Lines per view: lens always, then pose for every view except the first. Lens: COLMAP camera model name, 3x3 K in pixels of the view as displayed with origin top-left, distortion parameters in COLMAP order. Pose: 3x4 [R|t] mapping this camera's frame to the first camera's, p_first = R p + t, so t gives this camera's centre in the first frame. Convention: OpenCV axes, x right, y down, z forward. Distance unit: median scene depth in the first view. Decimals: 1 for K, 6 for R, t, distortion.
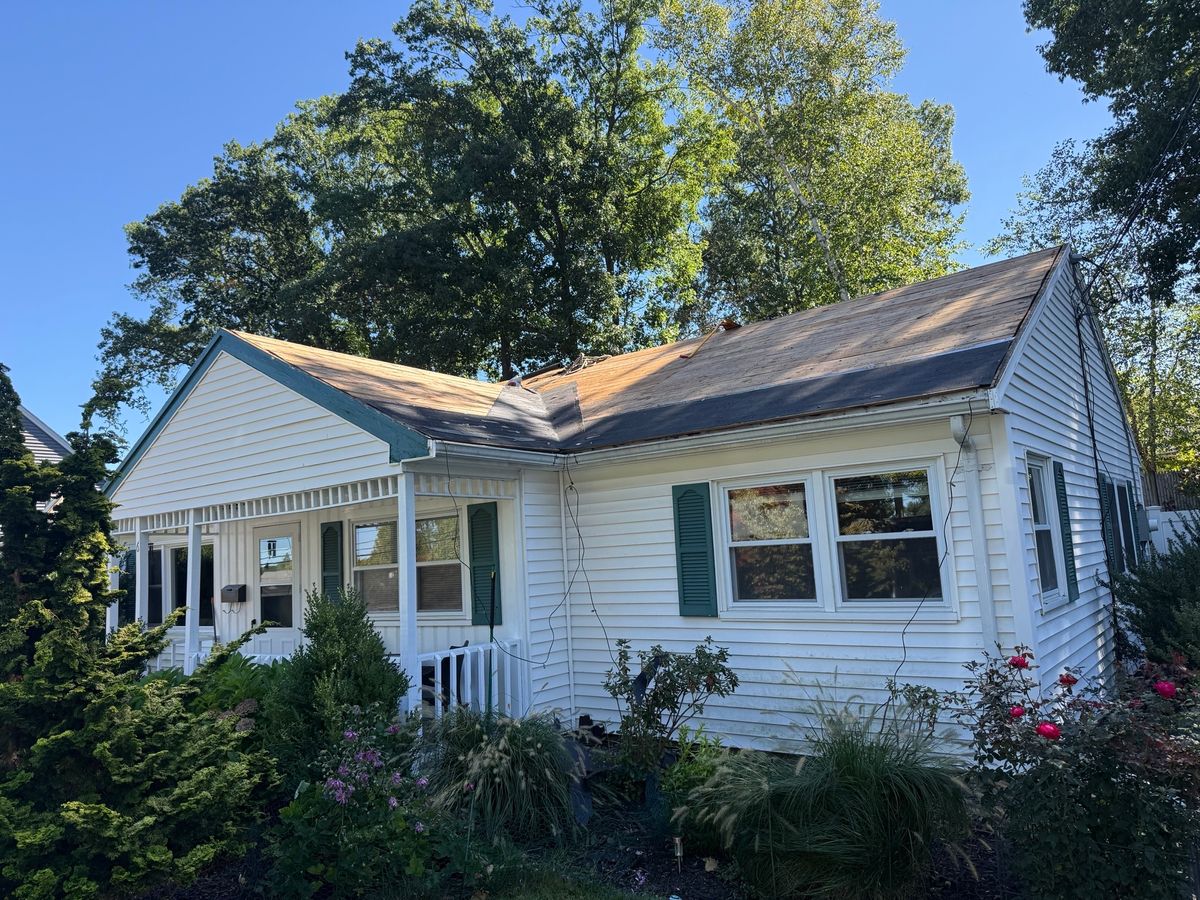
lens RADIAL K [[853.1, 0, 581.6], [0, 853.1, 450.2], [0, 0, 1]] dist [0.111615, -0.130003]
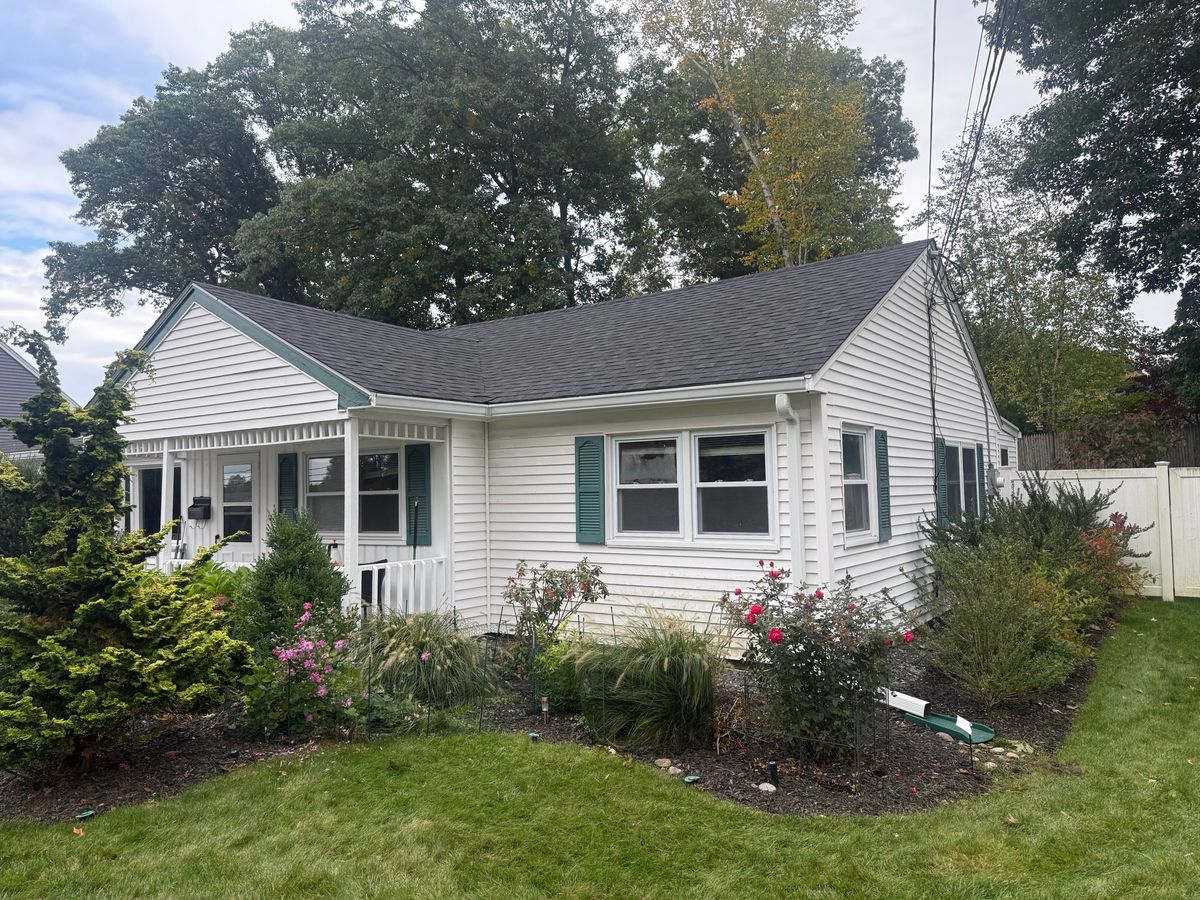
lens RADIAL K [[853.1, 0, 581.6], [0, 853.1, 450.2], [0, 0, 1]] dist [0.111615, -0.130003]
pose [[0.997870, 0.039824, 0.051665, 0.064328], [-0.043651, 0.996212, 0.075205, -0.037907], [-0.048475, -0.077300, 0.995829, -0.254556]]
